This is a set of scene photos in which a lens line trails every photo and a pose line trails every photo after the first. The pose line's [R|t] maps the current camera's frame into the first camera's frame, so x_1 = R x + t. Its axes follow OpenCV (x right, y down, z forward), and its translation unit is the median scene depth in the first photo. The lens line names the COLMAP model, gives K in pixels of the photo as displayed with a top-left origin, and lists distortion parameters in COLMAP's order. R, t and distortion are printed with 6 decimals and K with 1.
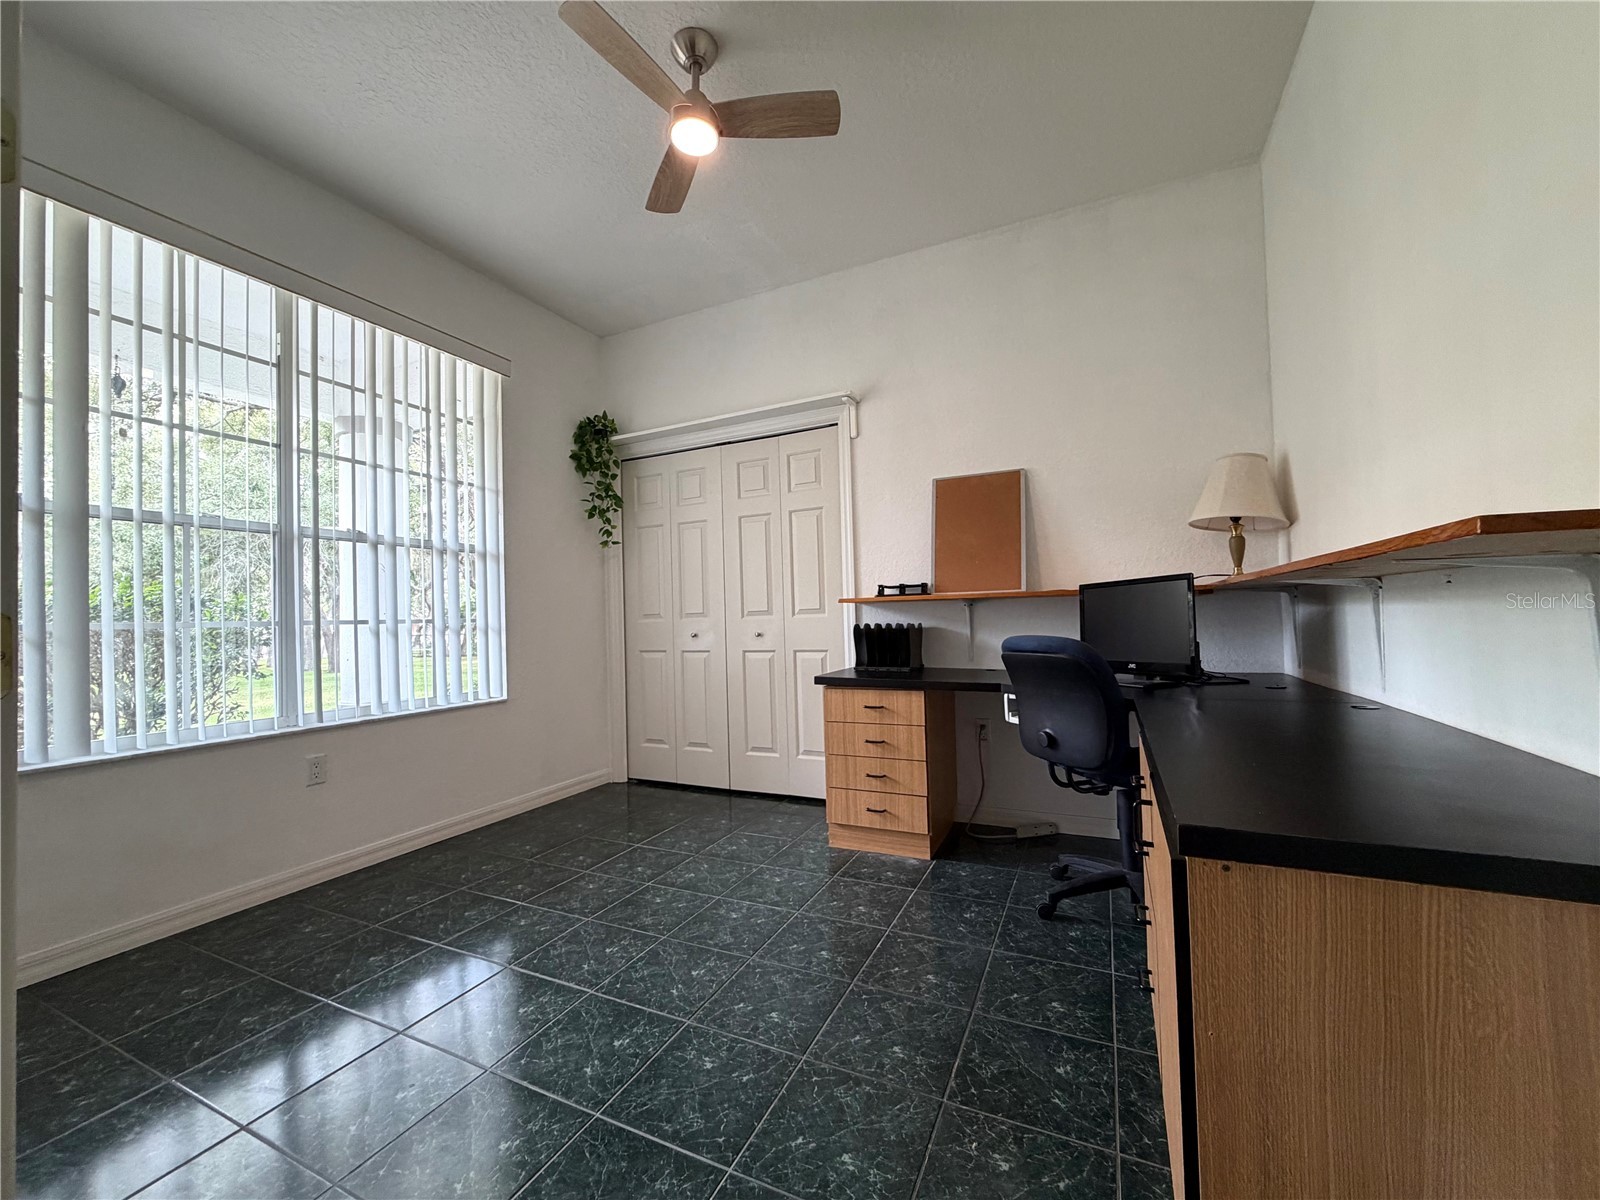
lens RADIAL K [[638.3, 0, 797.8], [0, 638.3, 604.2], [0, 0, 1]] dist [0.001536, 0.002027]
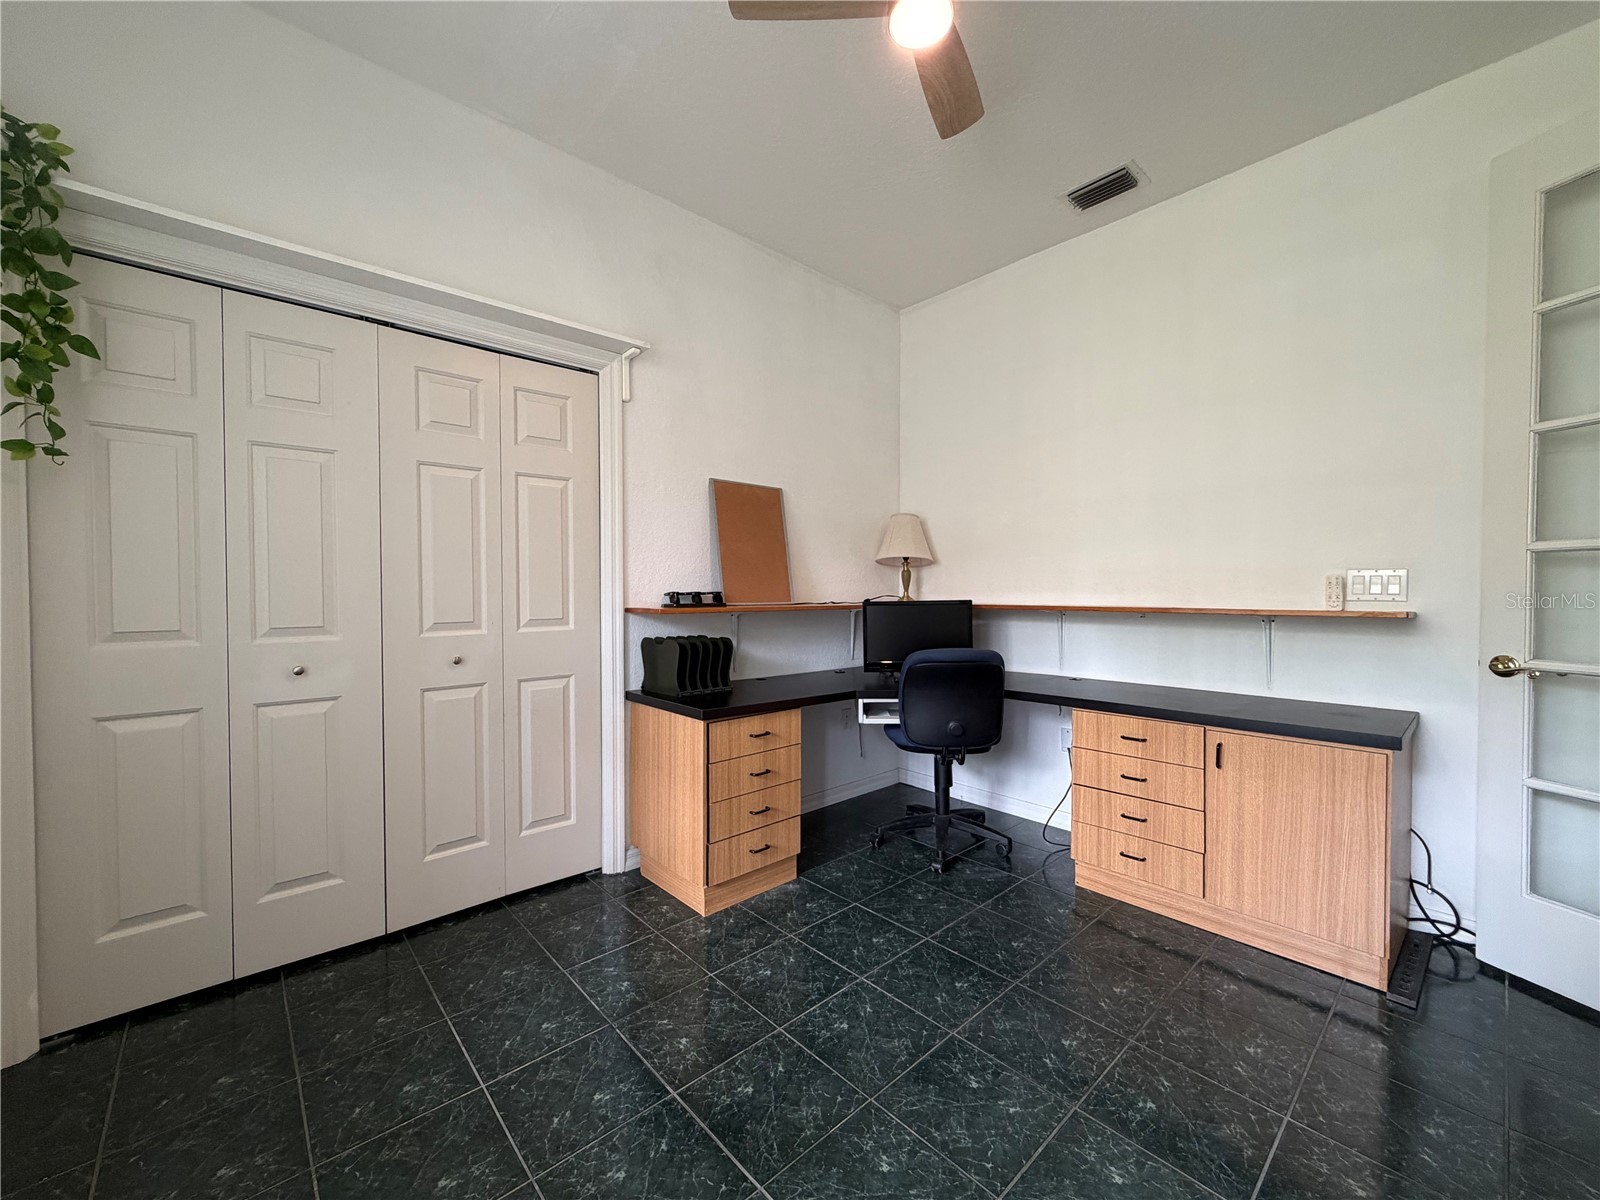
lens RADIAL K [[638.3, 0, 797.4], [0, 638.3, 602.7], [0, 0, 1]] dist [0.001536, 0.002027]
pose [[0.378273, 0.010373, 0.925636, -0.606703], [-0.028407, 0.999596, 0.000407, -0.020814], [-0.925258, -0.026449, 0.378415, 0.547880]]
